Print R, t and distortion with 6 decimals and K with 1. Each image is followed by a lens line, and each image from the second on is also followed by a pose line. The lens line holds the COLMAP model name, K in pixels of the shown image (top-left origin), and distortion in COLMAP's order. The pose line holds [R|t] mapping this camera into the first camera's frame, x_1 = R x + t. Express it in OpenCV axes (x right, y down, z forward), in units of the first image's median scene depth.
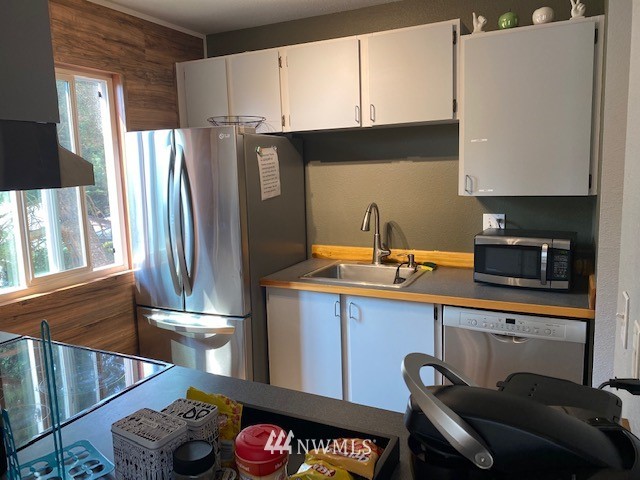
lens RADIAL K [[486.3, 0, 321.5], [0, 486.3, 234.3], [0, 0, 1]] dist [0.047656, -0.028982]
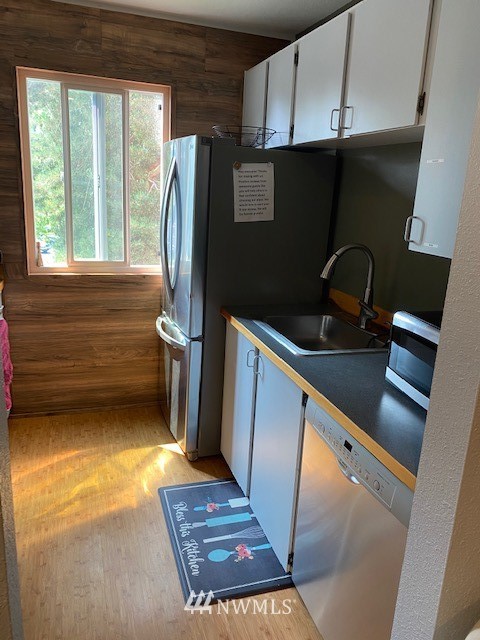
lens RADIAL K [[486.3, 0, 242.0], [0, 486.3, 315.9], [0, 0, 1]] dist [0.047656, -0.028982]
pose [[0.704299, 0.246511, -0.665729, 0.523161], [-0.176220, 0.969131, 0.172428, -0.058308], [0.687684, -0.004126, 0.725999, 0.343817]]
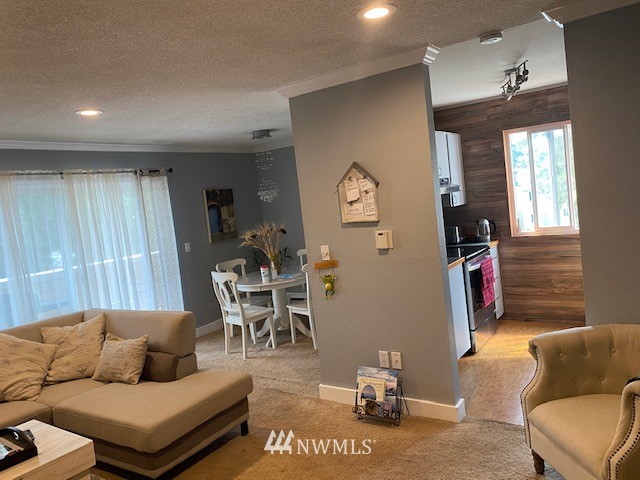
lens RADIAL K [[486.3, 0, 322.5], [0, 486.3, 233.2], [0, 0, 1]] dist [0.047656, -0.028982]
pose [[-0.127611, 0.132929, -0.982876, 1.446573], [-0.018664, 0.990481, 0.136380, -0.140272], [0.991649, 0.035748, -0.123915, 0.301476]]
